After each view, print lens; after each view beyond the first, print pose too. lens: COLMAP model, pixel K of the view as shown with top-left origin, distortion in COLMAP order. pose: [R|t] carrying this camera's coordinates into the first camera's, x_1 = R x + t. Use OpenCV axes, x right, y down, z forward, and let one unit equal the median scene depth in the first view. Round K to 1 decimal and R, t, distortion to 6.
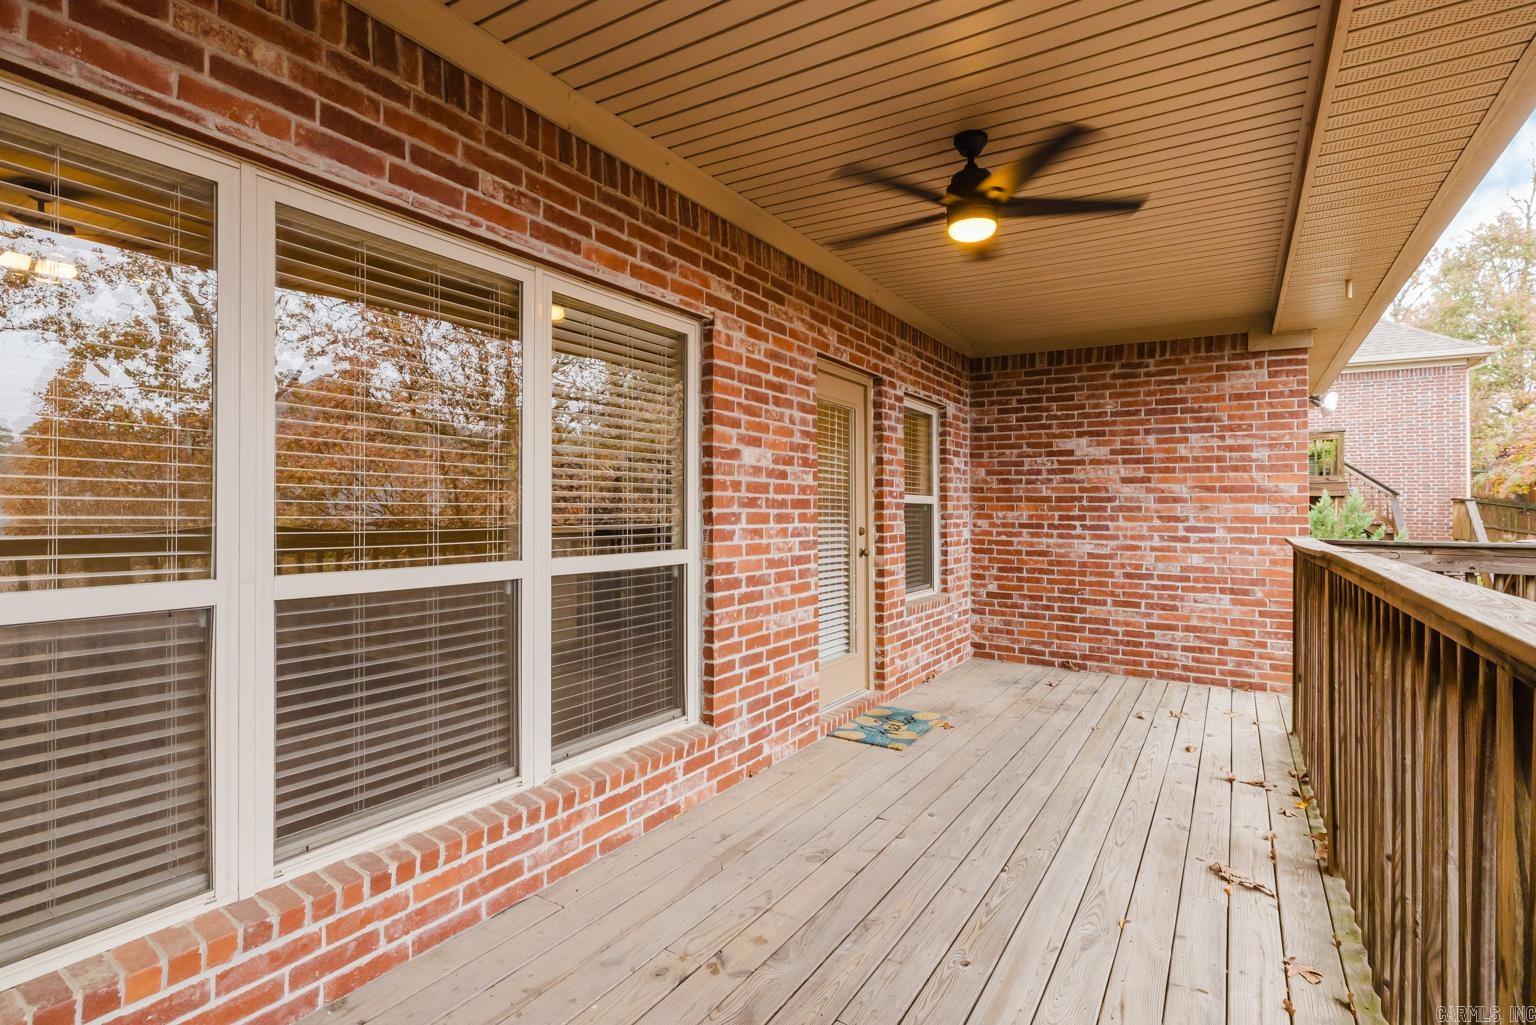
lens RADIAL K [[749.2, 0, 770.5], [0, 749.2, 513.0], [0, 0, 1]] dist [-0.000837, 0.000001]
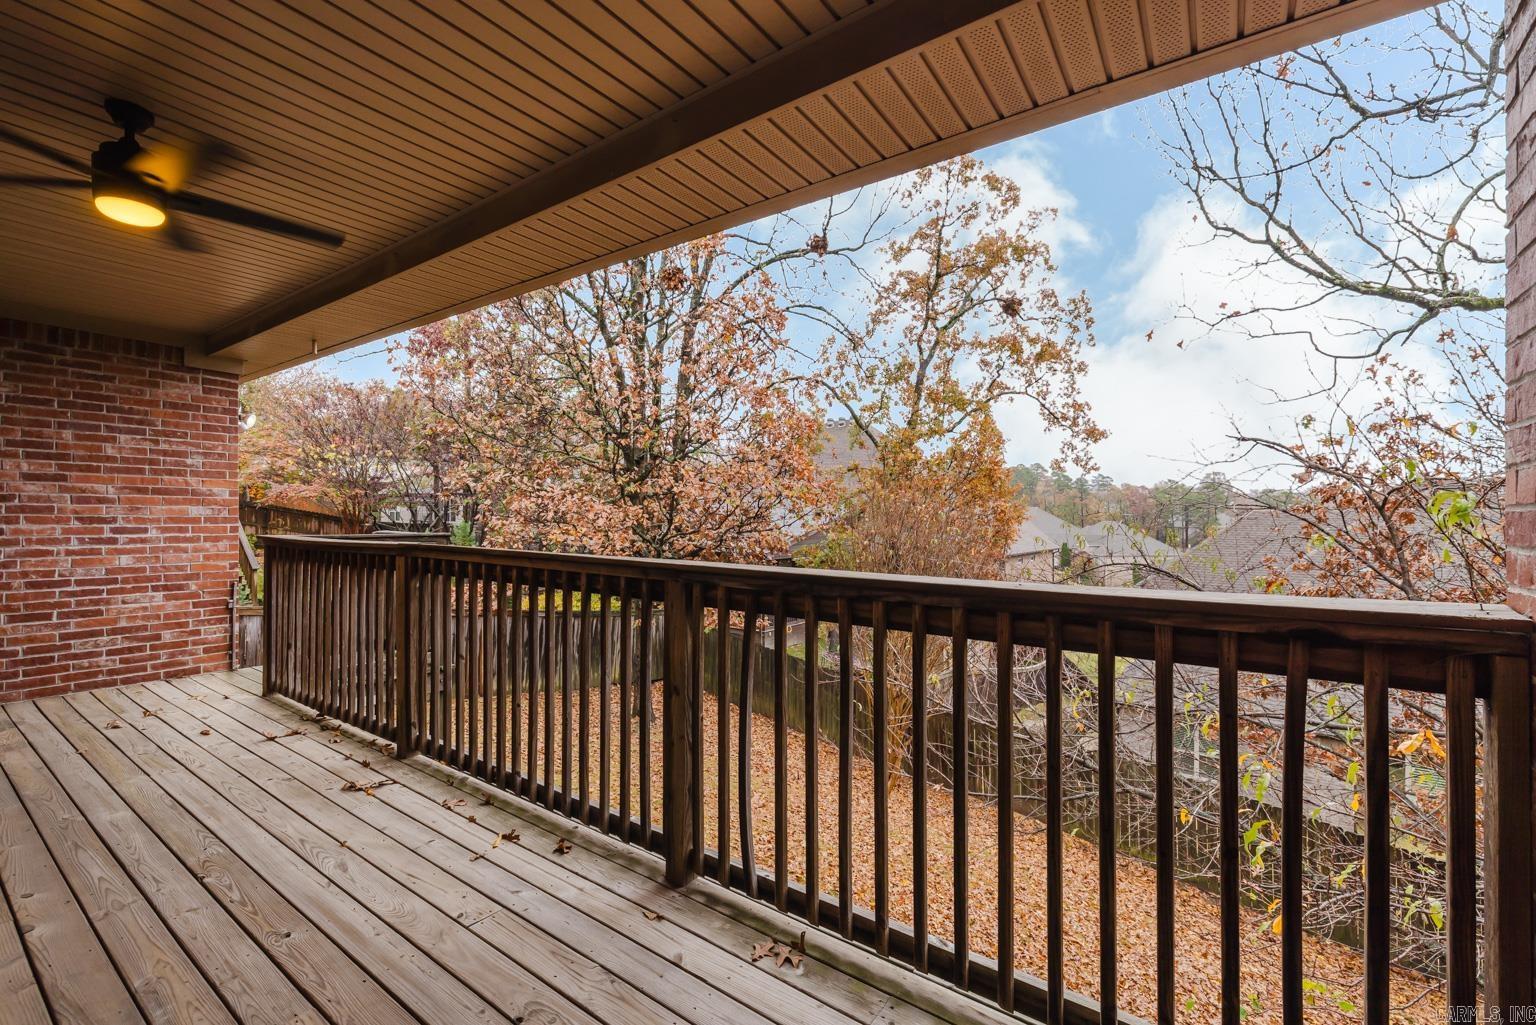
lens RADIAL K [[649.3, 0, 769.3], [0, 649.3, 509.9], [0, 0, 1]] dist [0.002177, 0.000283]
pose [[0.064660, 0.001344, 0.997906, -0.244598], [-0.006159, 0.999981, -0.000947, -0.010081], [-0.997888, -0.006085, 0.064667, 0.088019]]
